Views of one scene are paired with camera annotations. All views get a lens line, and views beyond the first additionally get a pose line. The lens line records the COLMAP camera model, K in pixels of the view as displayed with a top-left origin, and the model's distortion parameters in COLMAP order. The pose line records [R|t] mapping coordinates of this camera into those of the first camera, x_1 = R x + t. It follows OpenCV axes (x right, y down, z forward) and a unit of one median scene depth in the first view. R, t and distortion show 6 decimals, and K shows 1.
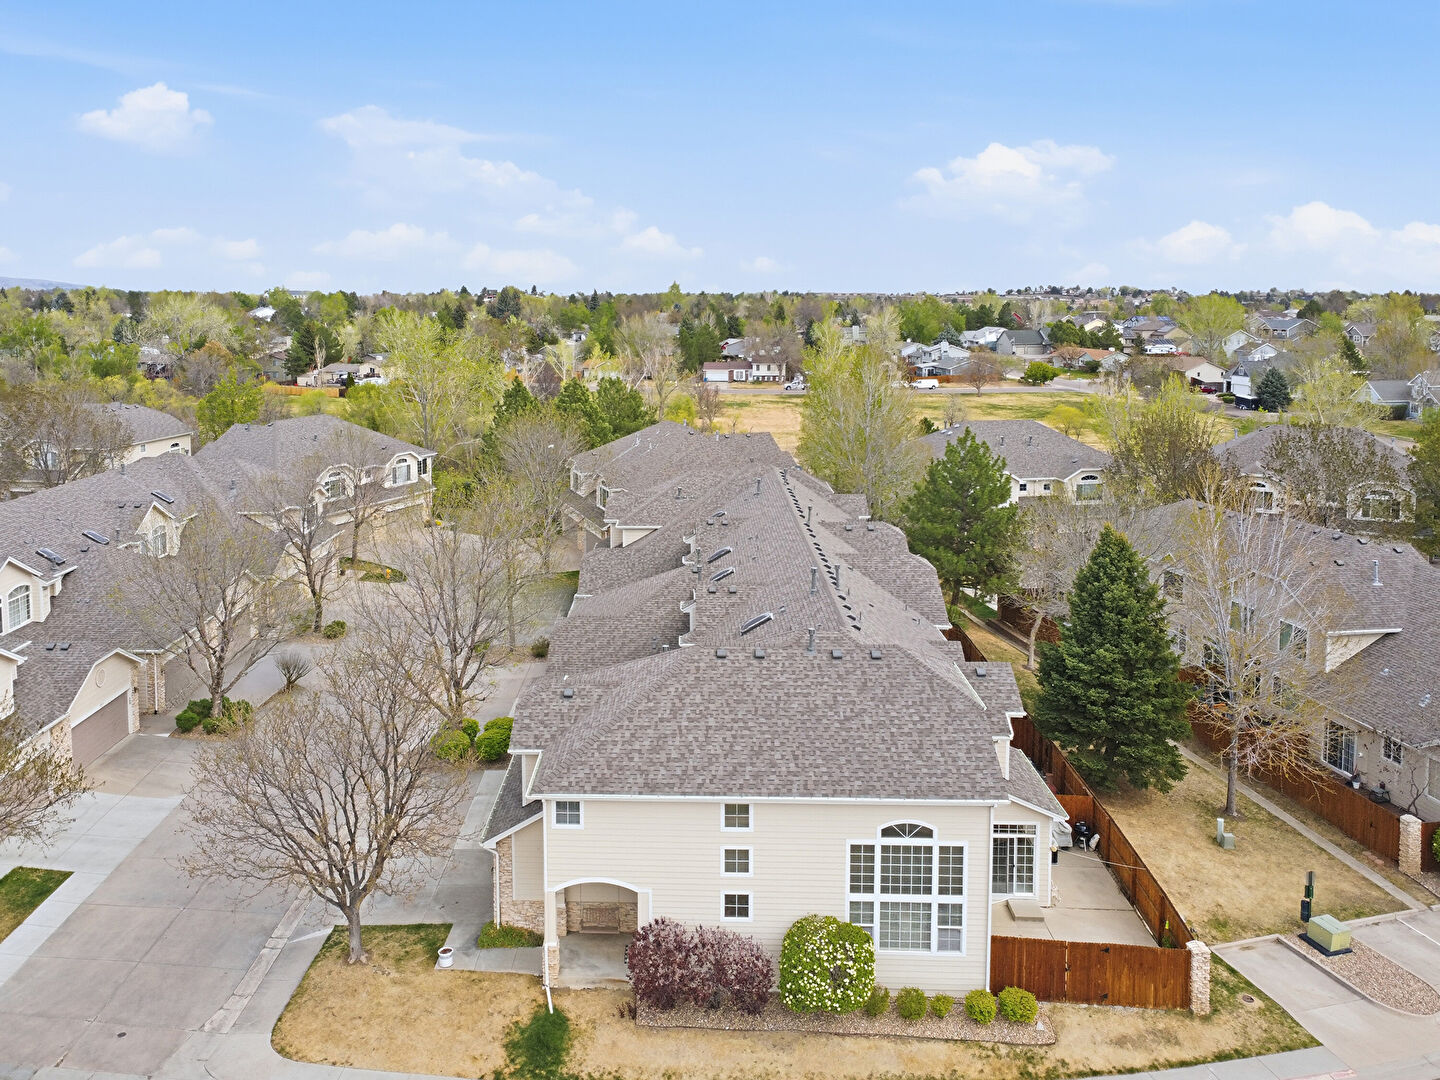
lens RADIAL K [[1013.8, 0, 641.3], [0, 1013.8, 465.1], [0, 0, 1]] dist [0.002946, -0.001563]
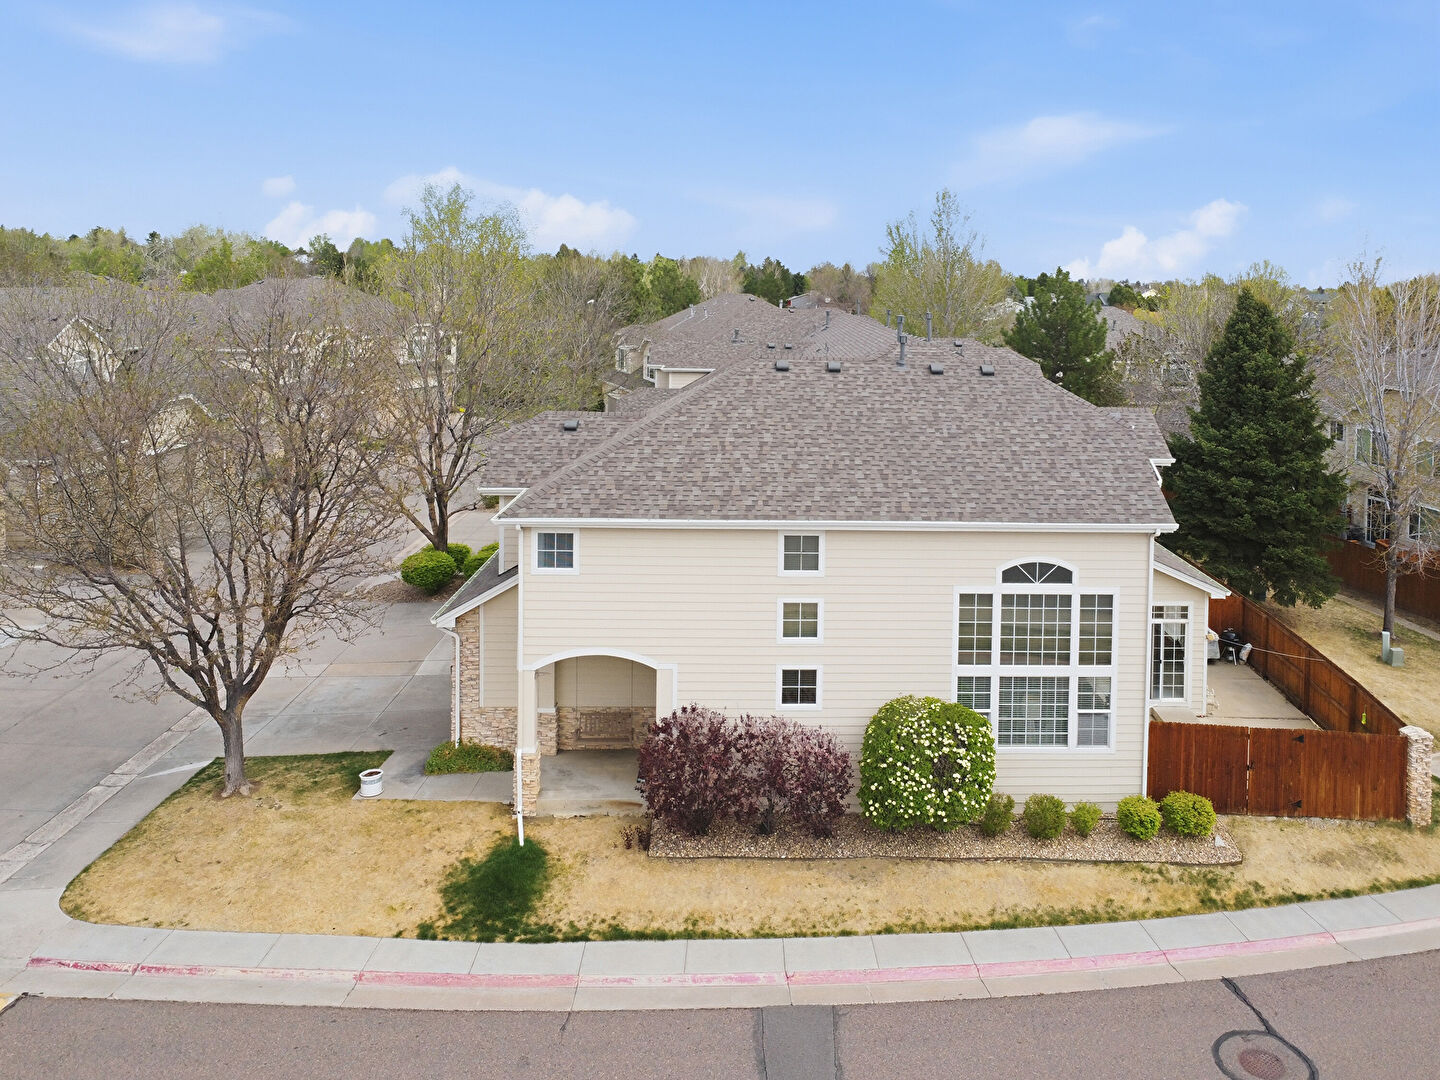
lens RADIAL K [[1016.7, 0, 813.9], [0, 1016.7, 393.8], [0, 0, 1]] dist [0.003871, -0.001839]
pose [[0.994158, 0.017164, 0.106557, 0.025924], [-0.011726, 0.998607, -0.051454, 0.269888], [-0.107292, 0.049904, 0.992974, 0.293422]]
